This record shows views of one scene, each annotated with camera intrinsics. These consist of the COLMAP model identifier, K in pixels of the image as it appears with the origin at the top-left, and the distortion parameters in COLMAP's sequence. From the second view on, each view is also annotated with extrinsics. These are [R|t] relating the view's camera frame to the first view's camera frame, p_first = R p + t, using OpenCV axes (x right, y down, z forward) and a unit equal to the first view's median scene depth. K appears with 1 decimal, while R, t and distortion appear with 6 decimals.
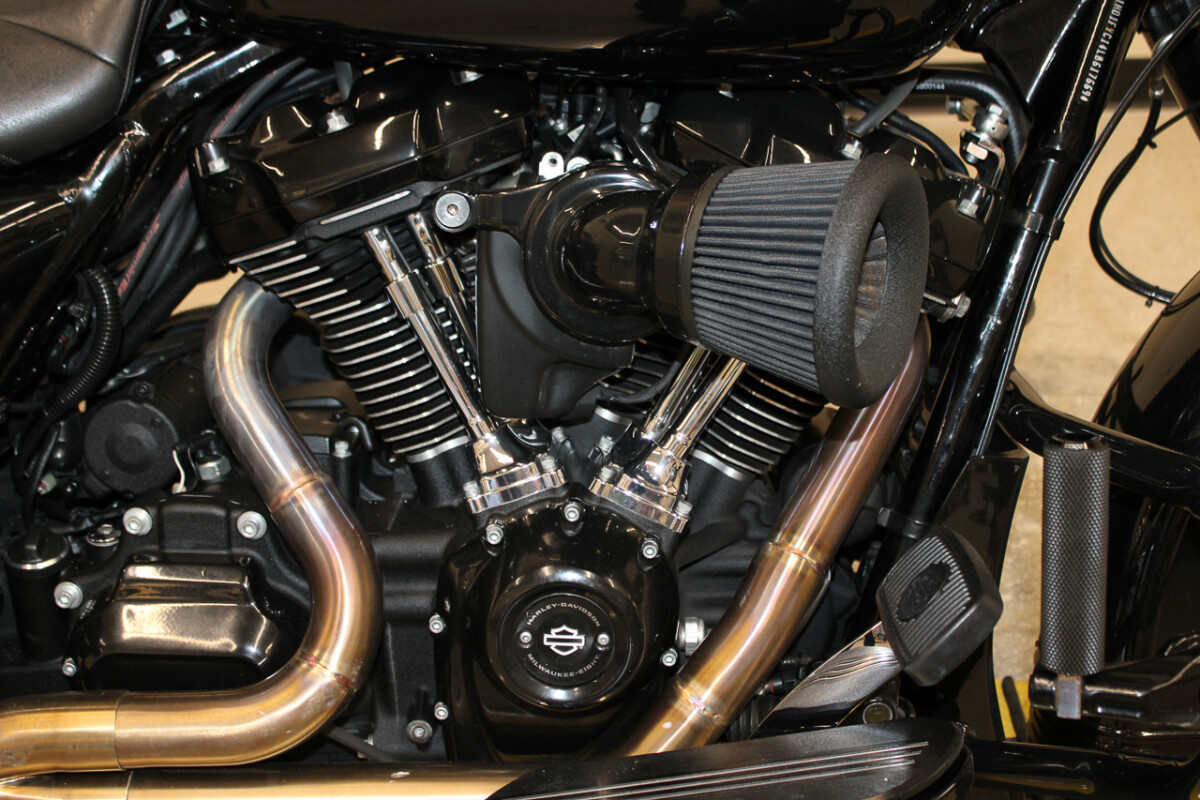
lens RADIAL K [[1615.4, 0, 600.0], [0, 1615.4, 400.0], [0, 0, 1]] dist [-0.081317, -0.029830]
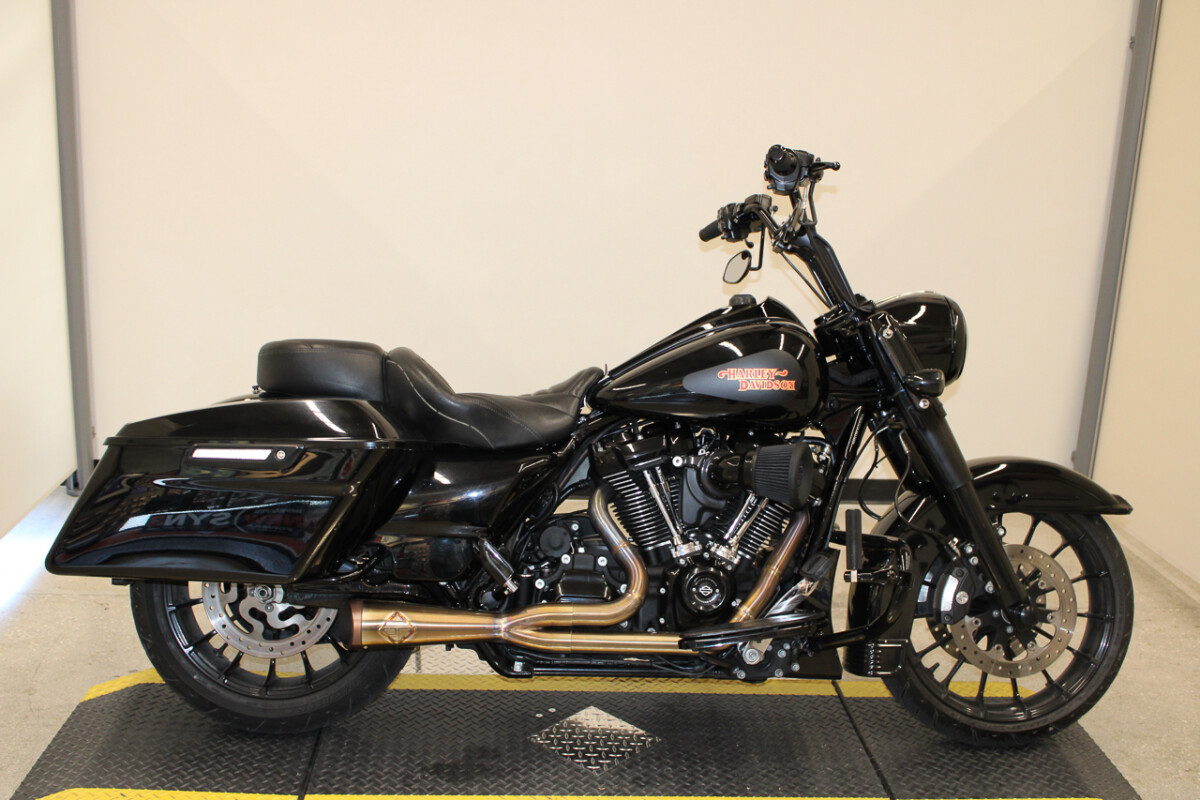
lens RADIAL K [[1279.4, 0, 600.0], [0, 1279.4, 400.0], [0, 0, 1]] dist [0.000545, 0.000313]
pose [[0.995359, 0.047957, 0.083428, -0.457641], [-0.019465, 0.949388, -0.313501, 0.581221], [-0.094240, 0.310422, 0.945916, -1.528386]]
